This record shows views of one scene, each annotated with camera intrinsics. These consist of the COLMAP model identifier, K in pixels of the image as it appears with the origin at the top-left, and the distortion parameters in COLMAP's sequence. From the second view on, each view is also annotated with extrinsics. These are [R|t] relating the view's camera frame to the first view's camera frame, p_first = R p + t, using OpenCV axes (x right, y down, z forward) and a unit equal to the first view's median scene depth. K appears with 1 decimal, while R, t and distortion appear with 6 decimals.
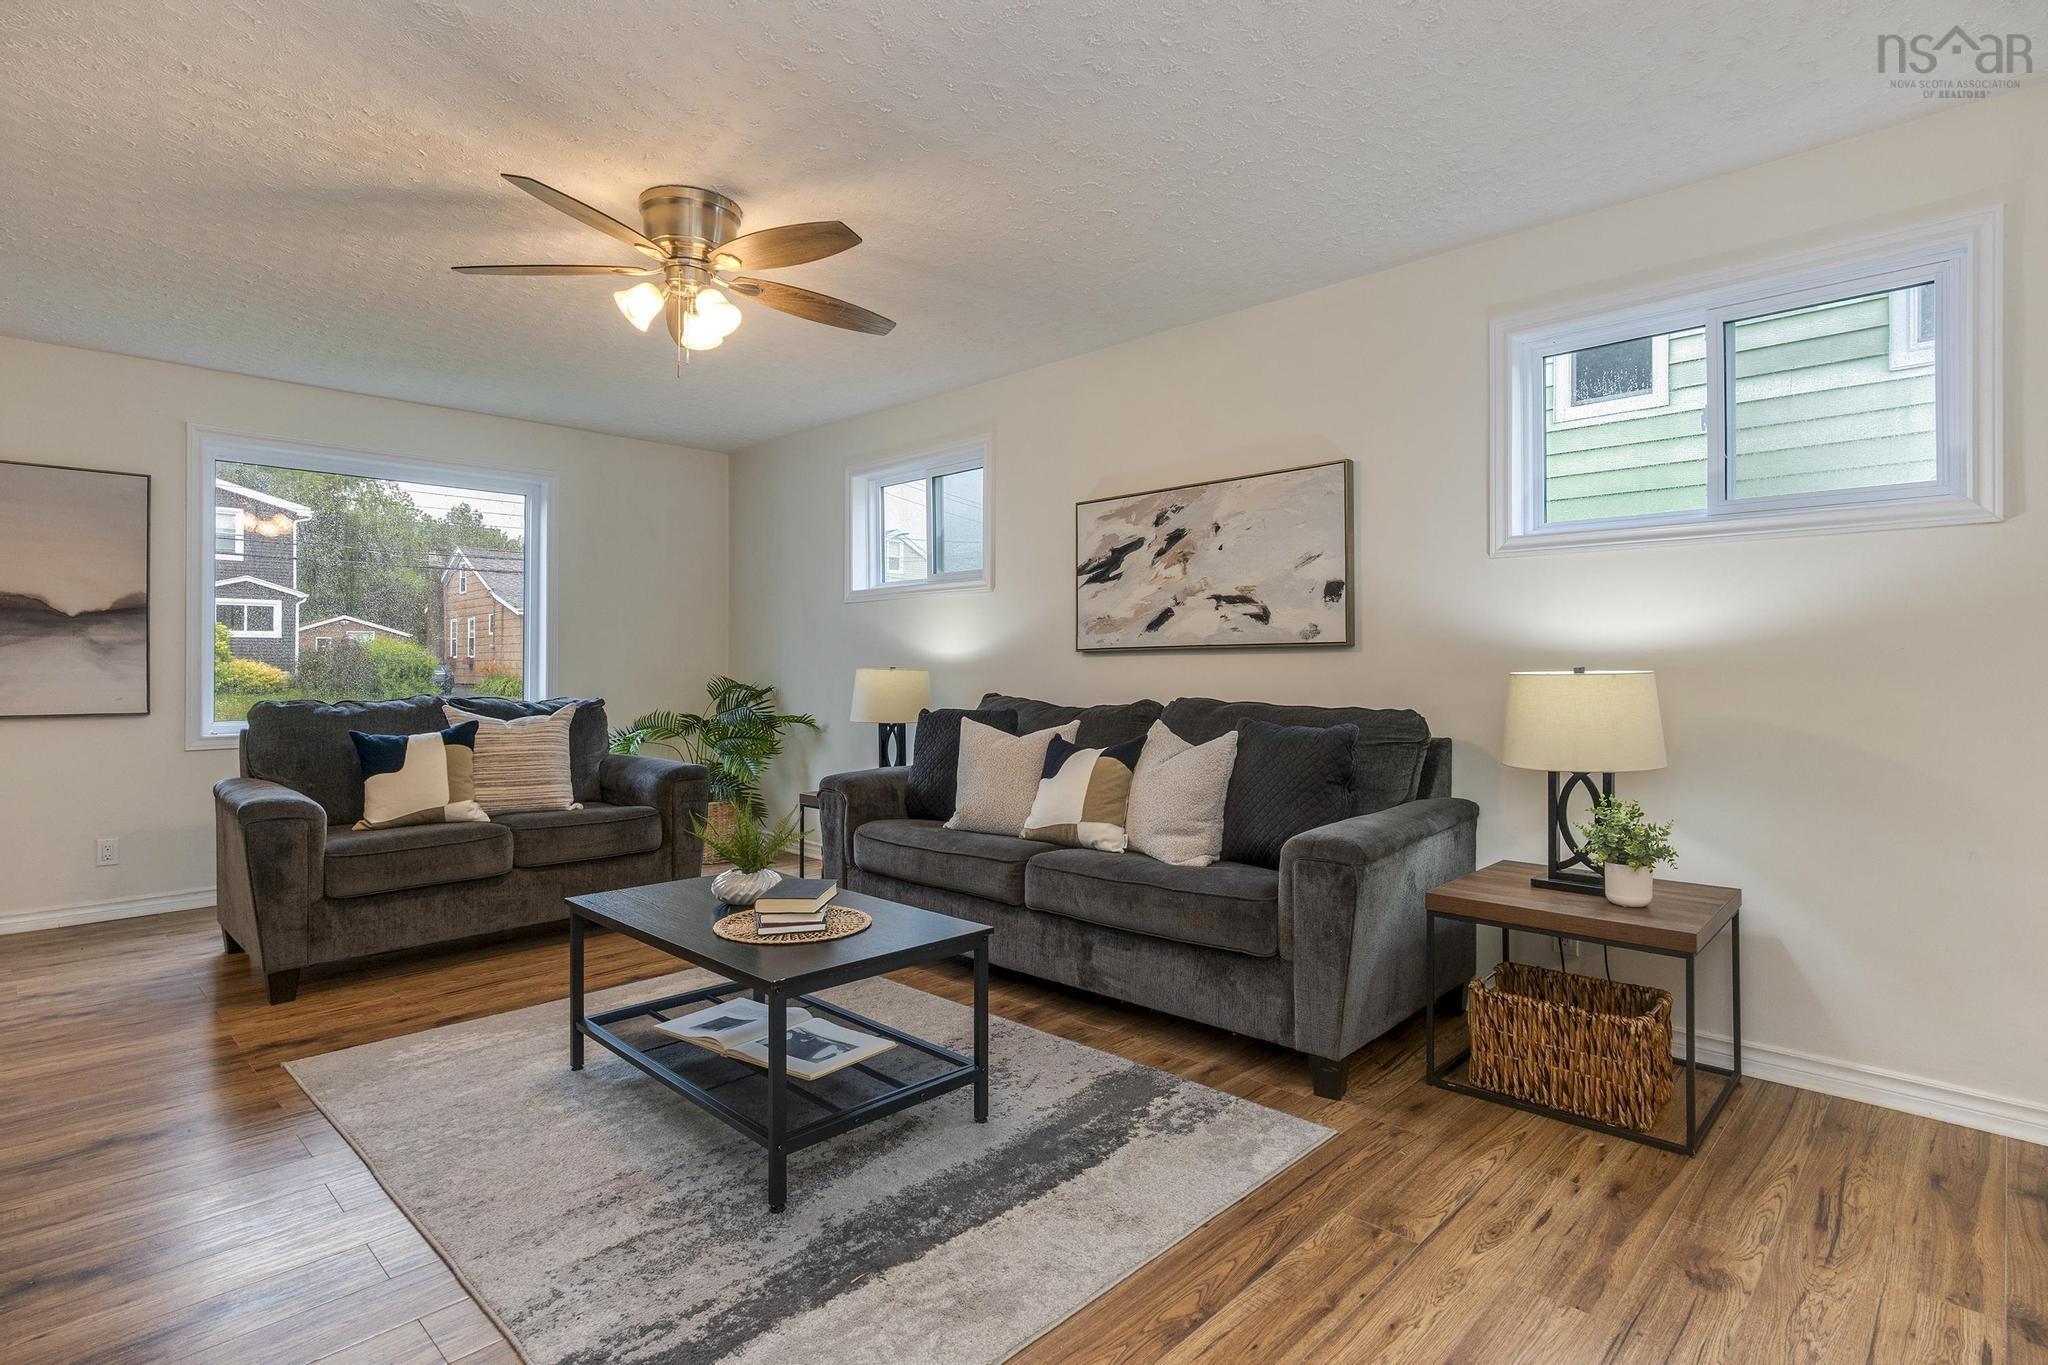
lens RADIAL K [[1032.3, 0, 1034.4], [0, 1032.3, 670.3], [0, 0, 1]] dist [-0.000342, 0.002970]
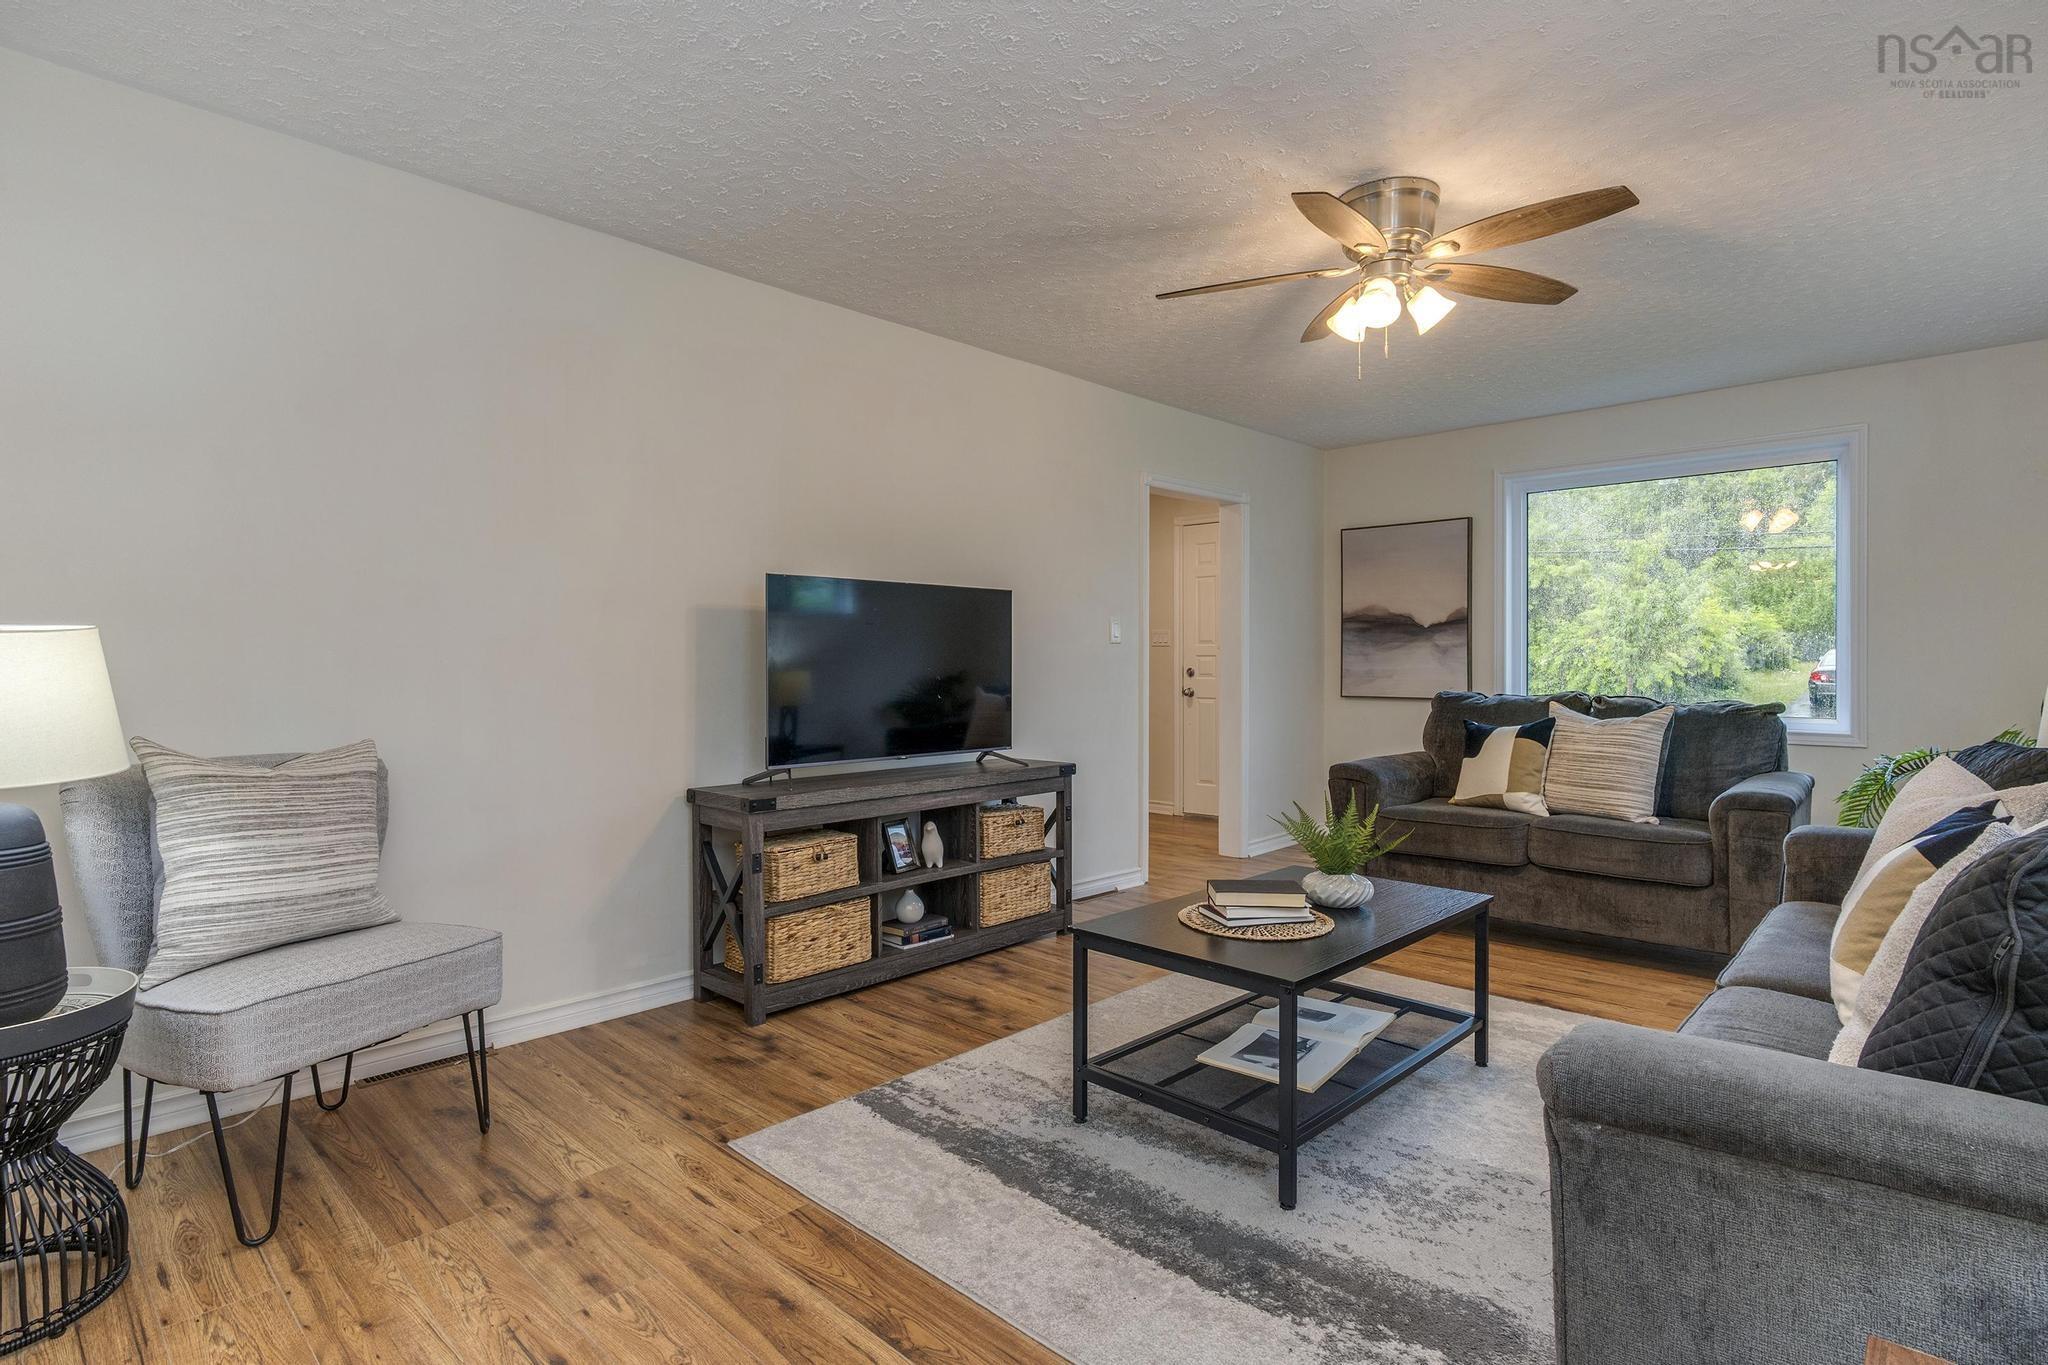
lens RADIAL K [[1032.3, 0, 1027.6], [0, 1032.3, 674.5], [0, 0, 1]] dist [-0.000342, 0.002970]
pose [[-0.009899, 0.011980, -0.999879, 0.750520], [-0.003553, 0.999921, 0.012016, -0.006184], [0.999945, 0.003671, -0.009855, 0.758545]]
